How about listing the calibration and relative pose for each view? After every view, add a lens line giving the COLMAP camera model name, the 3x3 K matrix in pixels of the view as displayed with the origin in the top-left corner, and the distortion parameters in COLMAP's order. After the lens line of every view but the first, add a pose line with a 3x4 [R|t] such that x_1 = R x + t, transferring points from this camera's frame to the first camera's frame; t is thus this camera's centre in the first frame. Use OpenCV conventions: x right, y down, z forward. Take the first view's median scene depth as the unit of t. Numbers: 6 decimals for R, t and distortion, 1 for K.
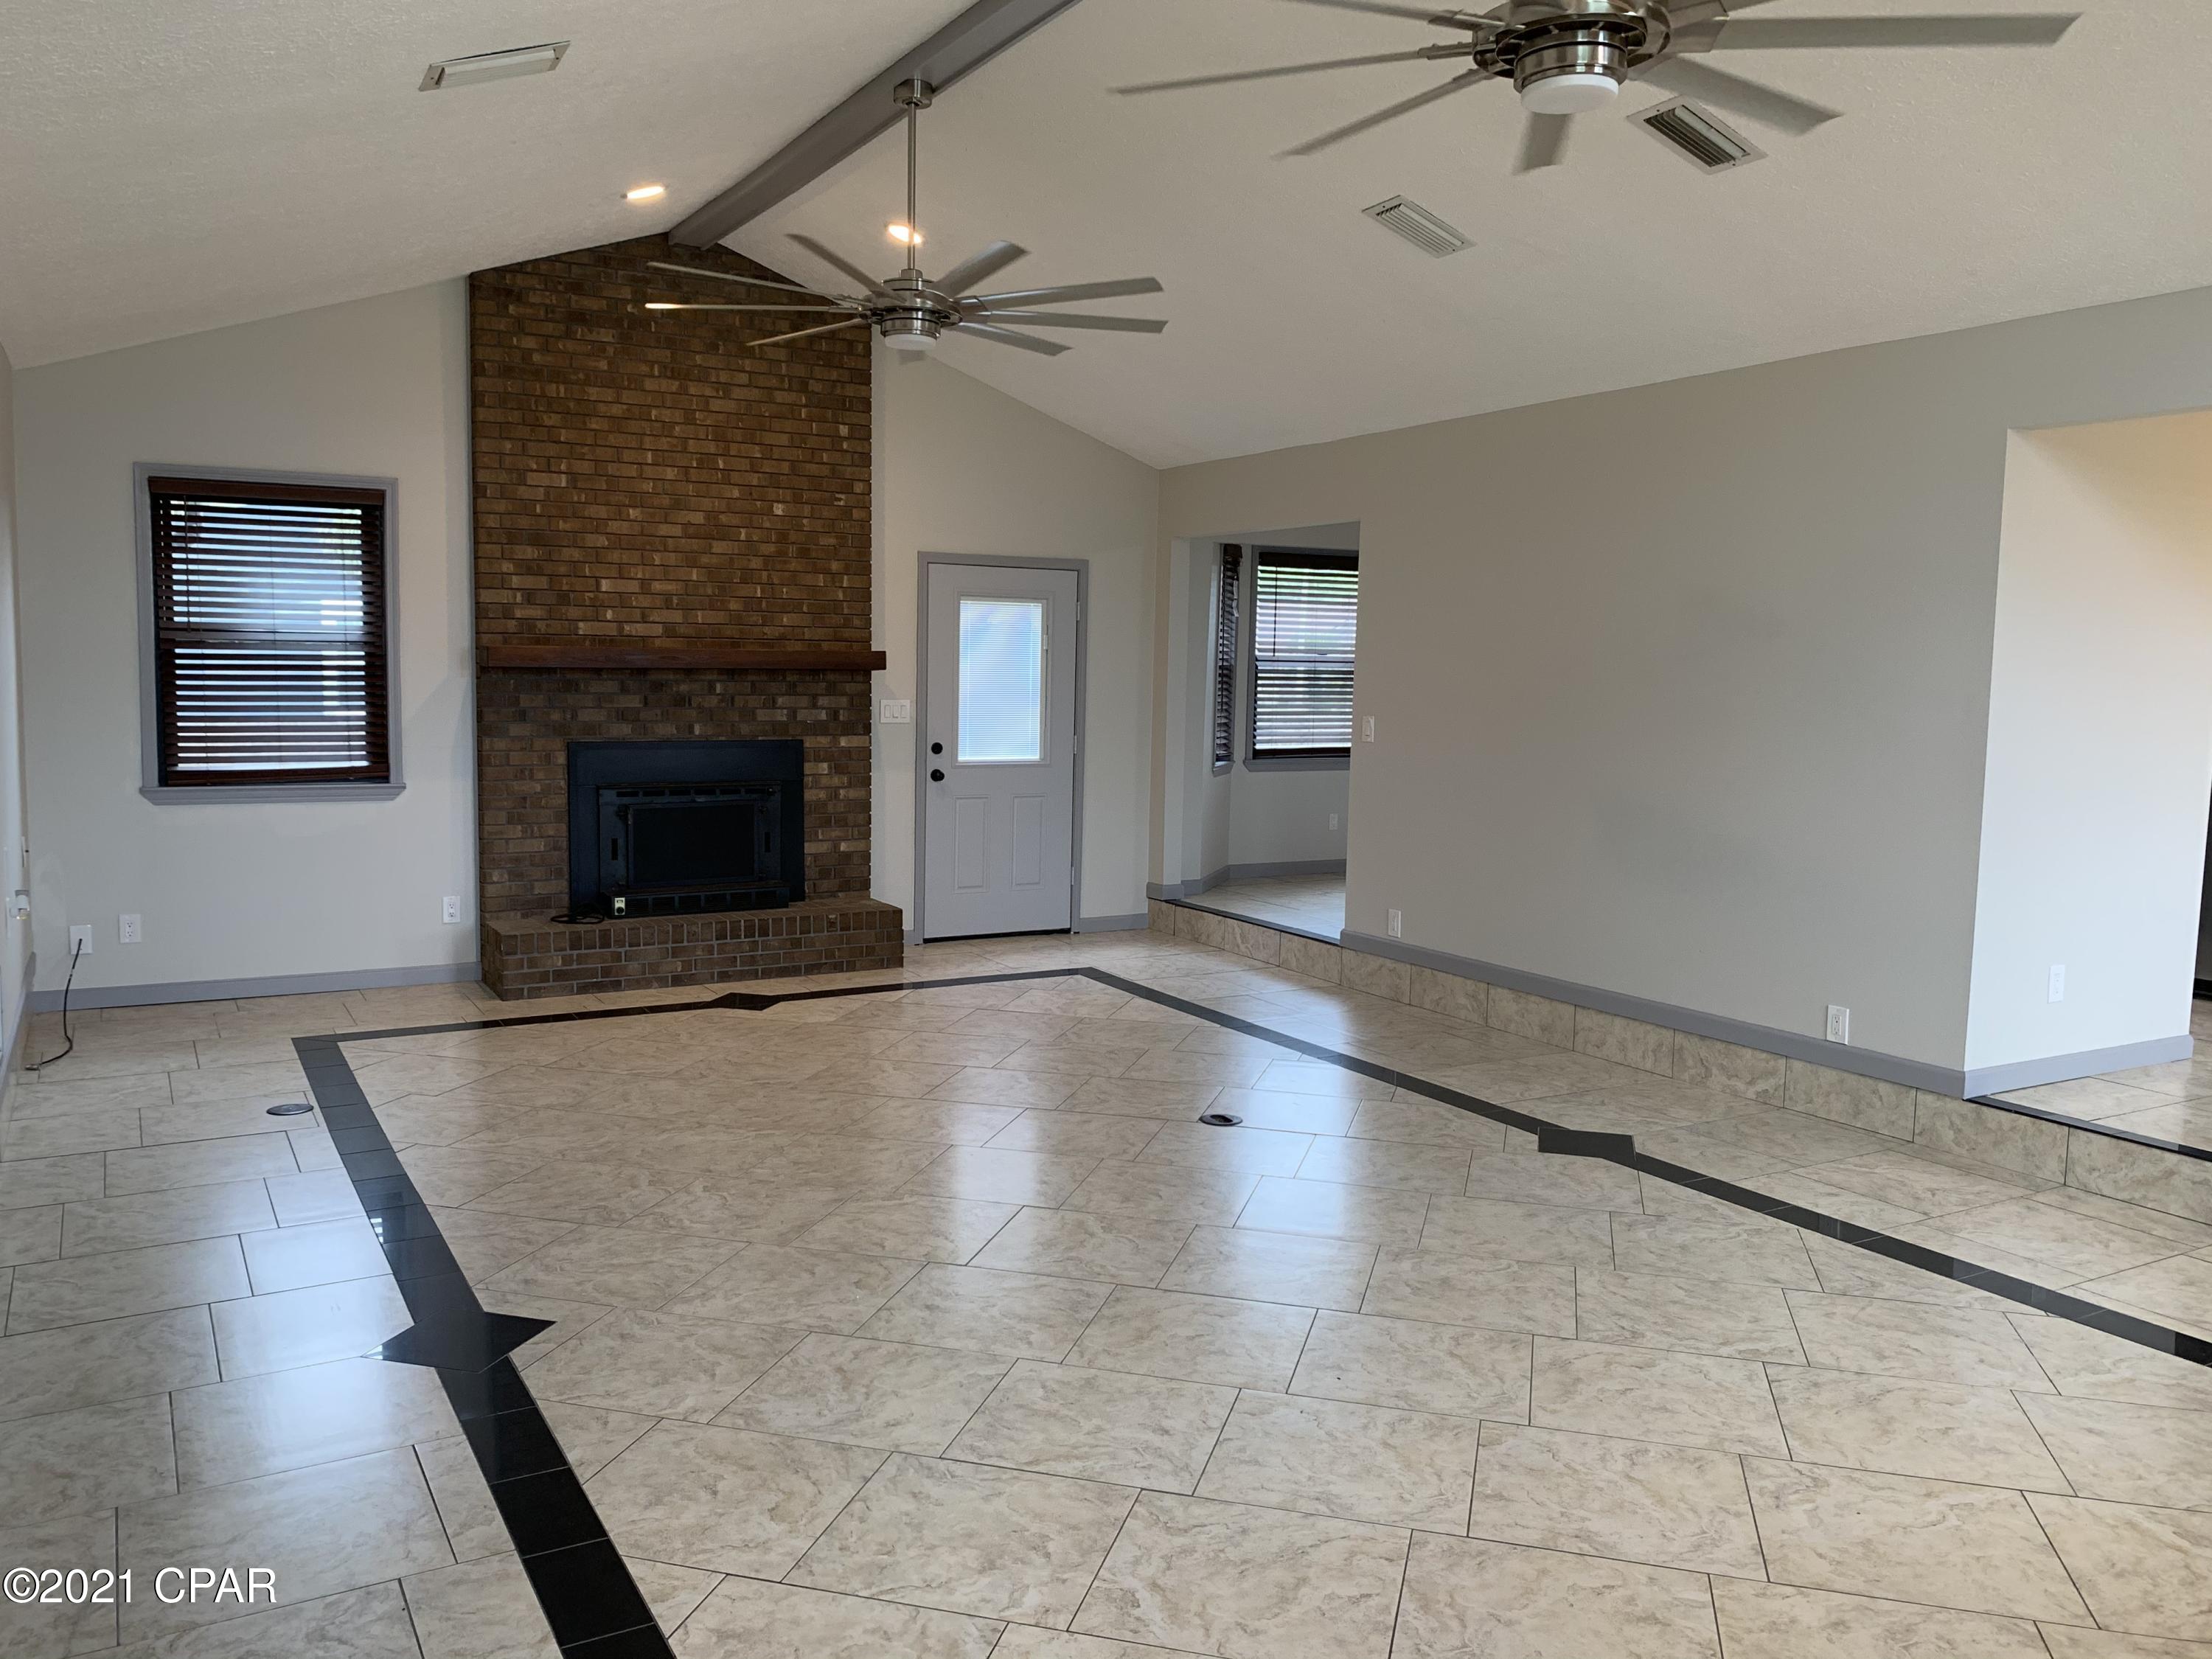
lens RADIAL K [[1679.5, 0, 1106.0], [0, 1679.5, 829.5], [0, 0, 1]] dist [0.009896, 0.007528]
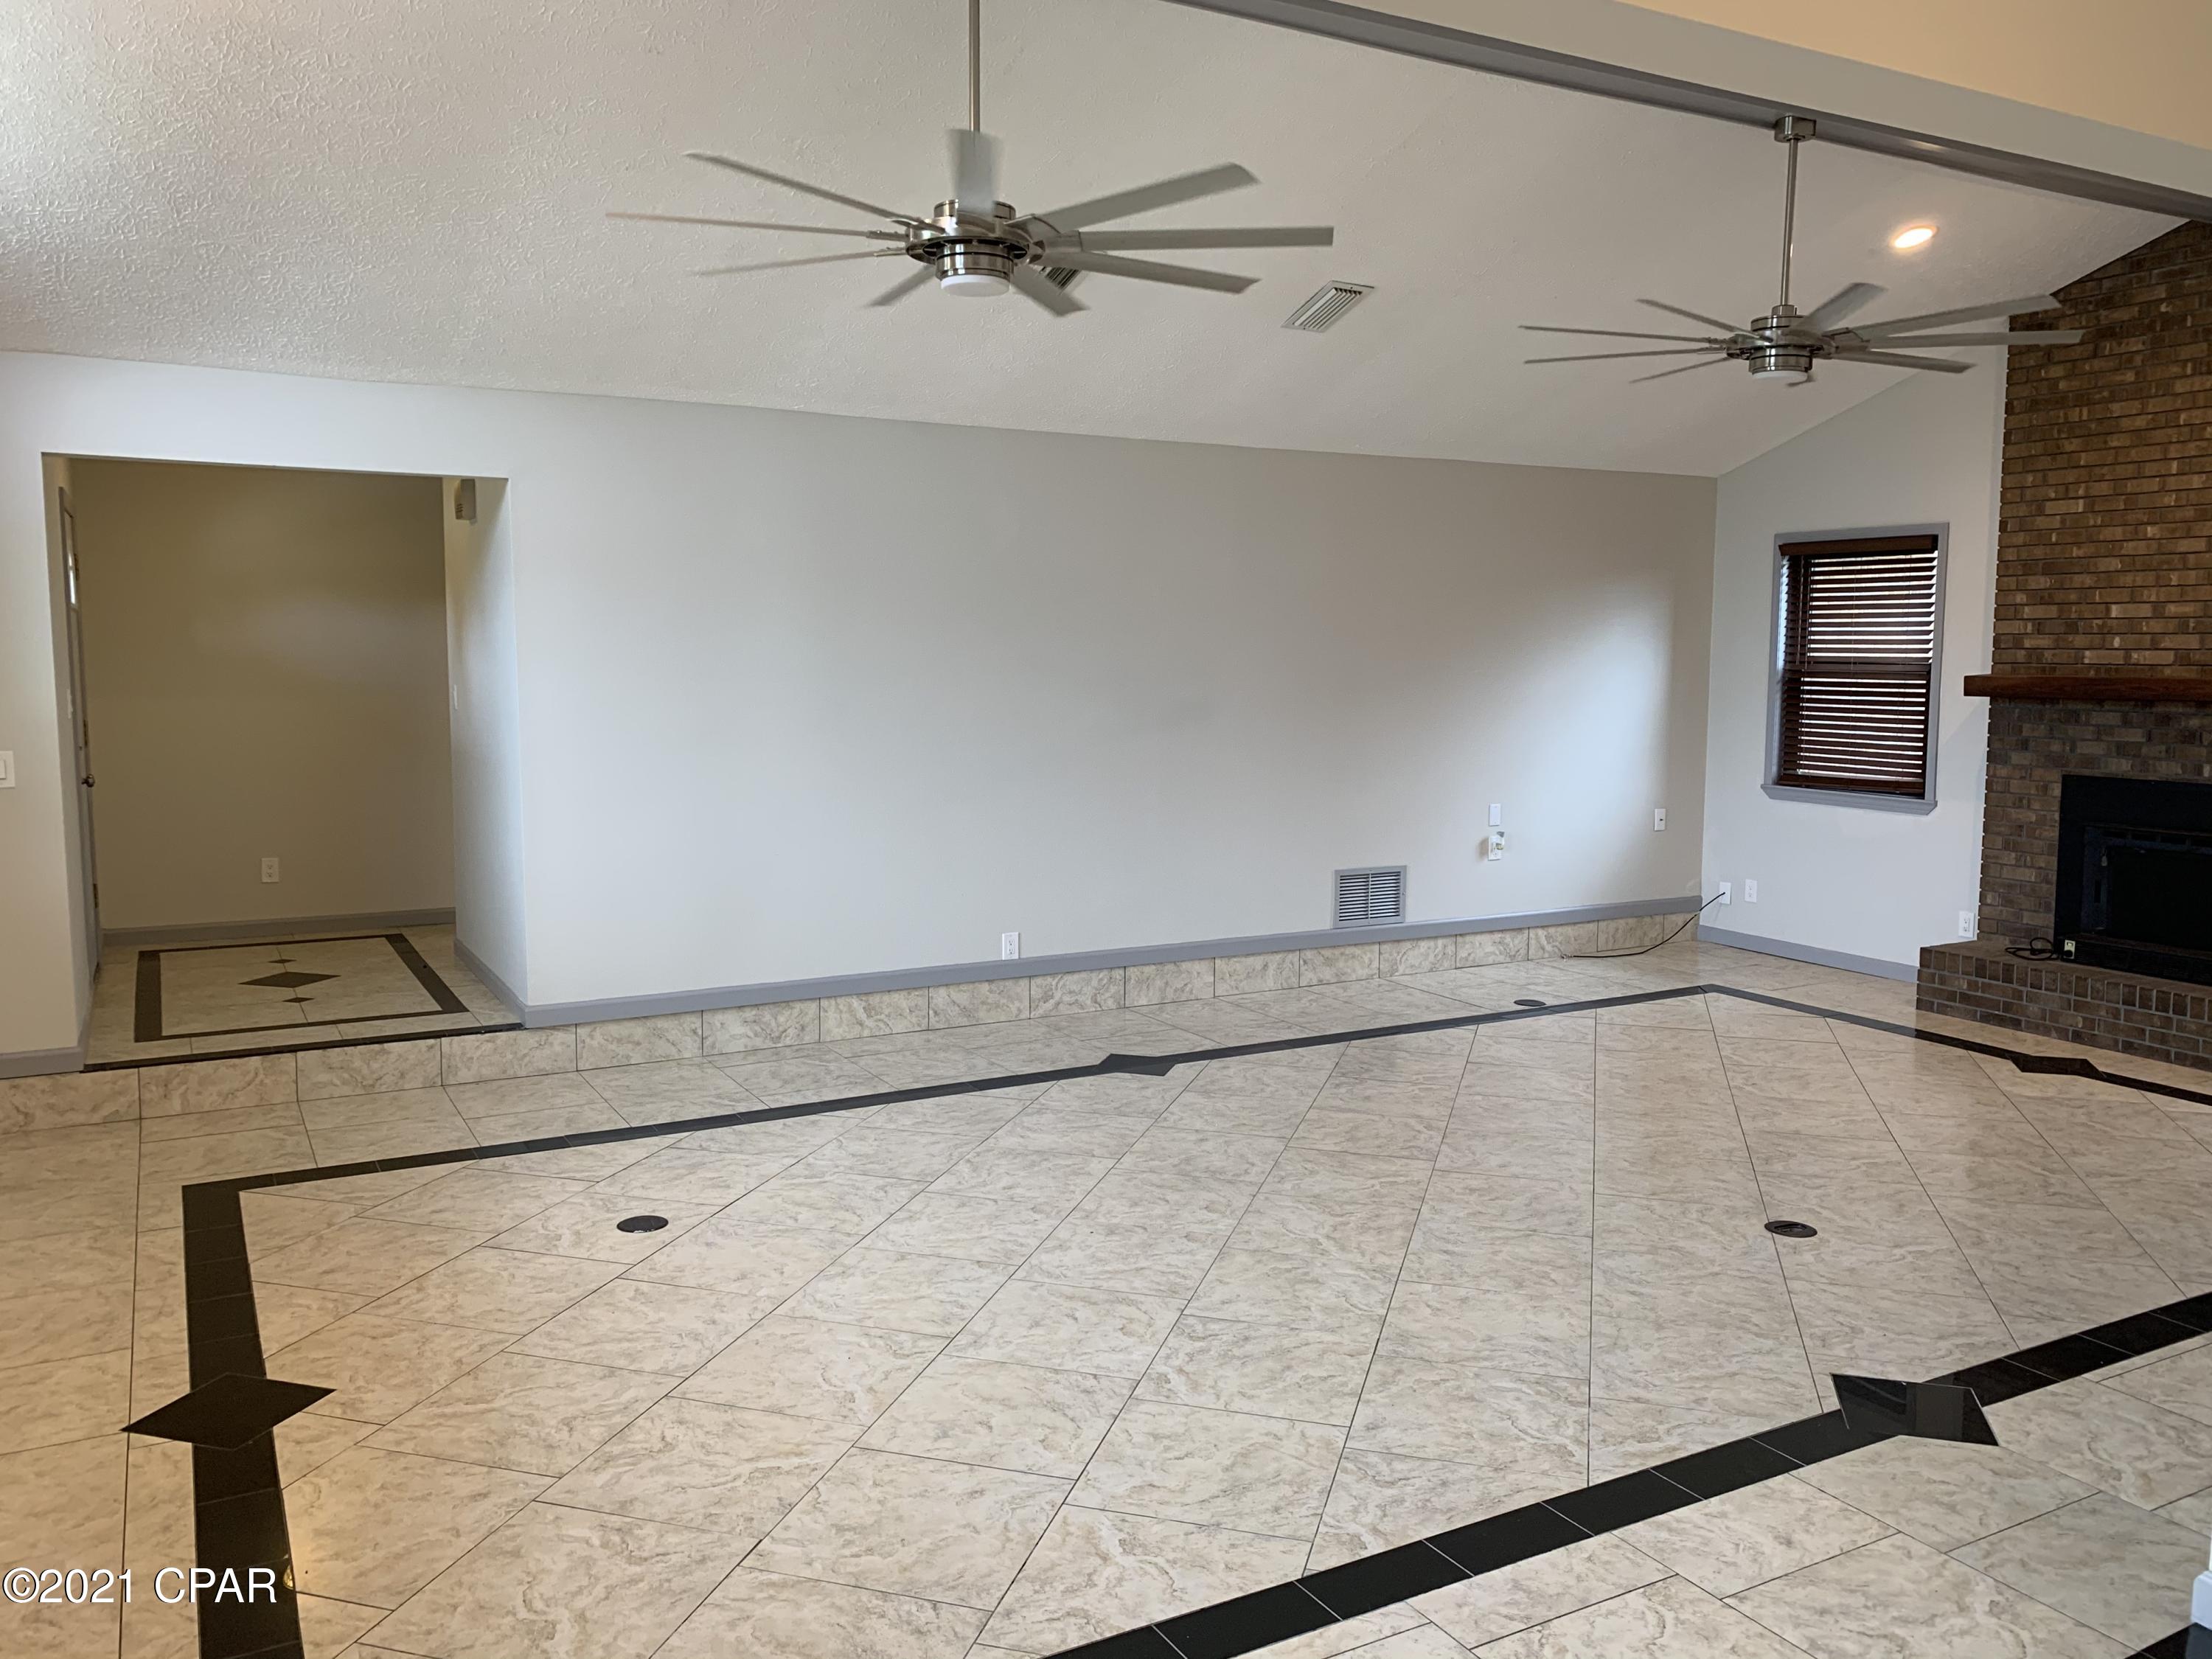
lens RADIAL K [[1679.5, 0, 1106.0], [0, 1679.5, 829.5], [0, 0, 1]] dist [0.009896, 0.007528]
pose [[-0.006712, 0.092978, -0.995646, 0.670867], [-0.107865, 0.989791, 0.093158, -0.052420], [0.994143, 0.108021, 0.003386, 0.458604]]
